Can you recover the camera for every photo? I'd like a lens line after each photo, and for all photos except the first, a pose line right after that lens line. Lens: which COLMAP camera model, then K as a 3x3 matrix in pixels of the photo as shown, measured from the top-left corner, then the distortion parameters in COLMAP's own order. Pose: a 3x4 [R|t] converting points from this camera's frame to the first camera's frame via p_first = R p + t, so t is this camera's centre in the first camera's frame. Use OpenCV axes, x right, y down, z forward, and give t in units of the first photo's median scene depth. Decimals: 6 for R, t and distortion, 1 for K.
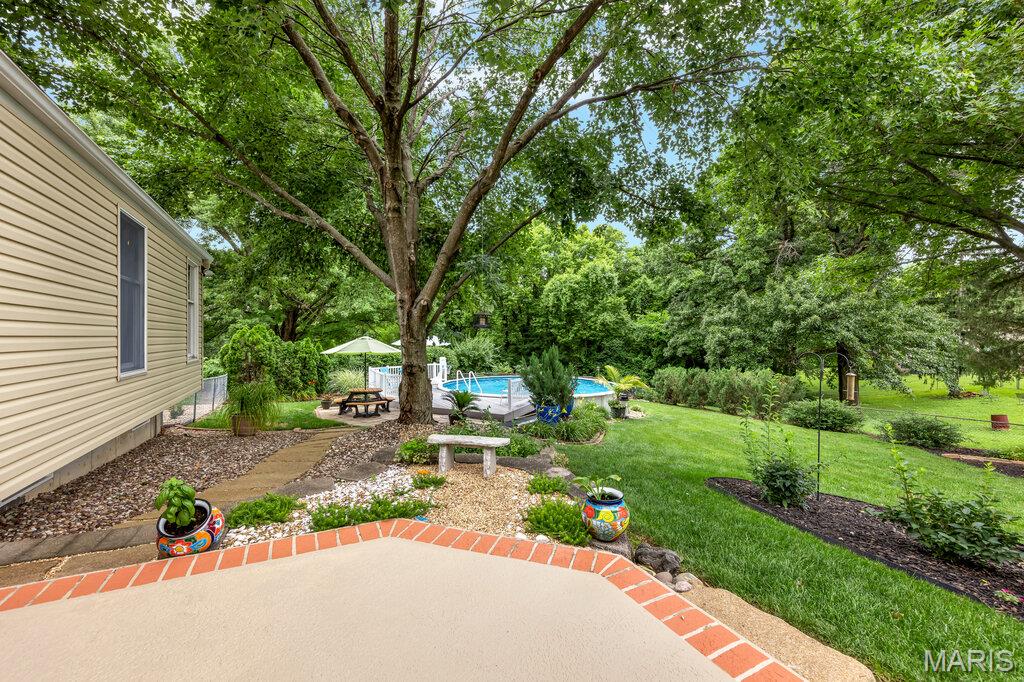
lens RADIAL K [[404.4, 0, 506.3], [0, 404.4, 339.8], [0, 0, 1]] dist [0.008945, -0.000097]
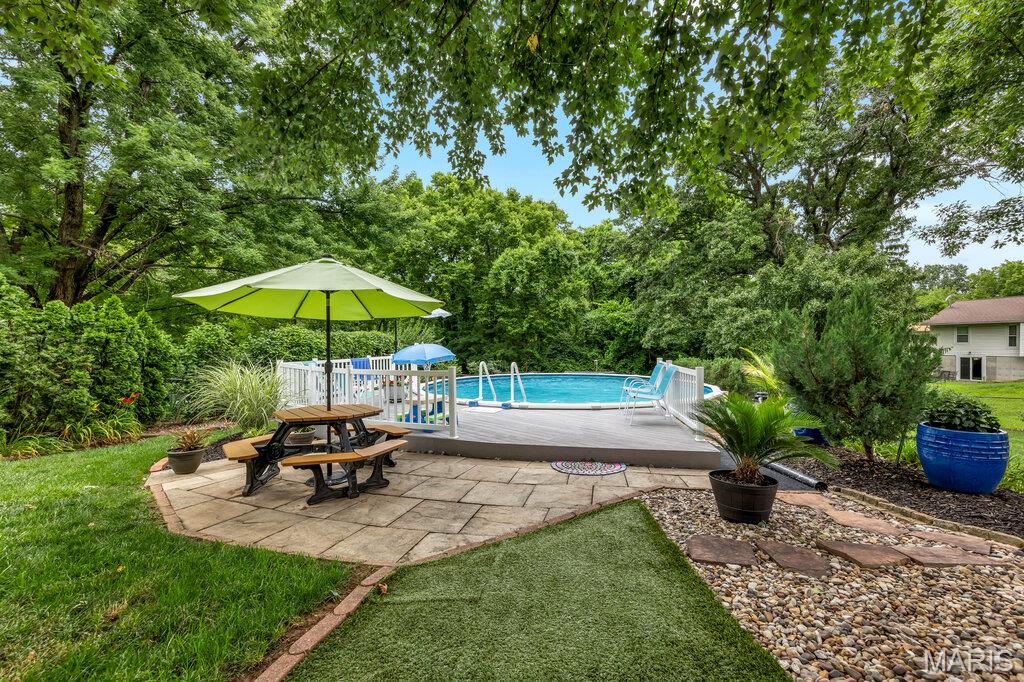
lens RADIAL K [[399.2, 0, 510.9], [0, 399.2, 344.4], [0, 0, 1]] dist [0.007721, -0.000162]
pose [[0.944833, -0.004728, 0.327517, -0.176217], [0.004683, 0.999989, 0.000926, 0.036577], [-0.327518, 0.000659, 0.944845, 0.349090]]
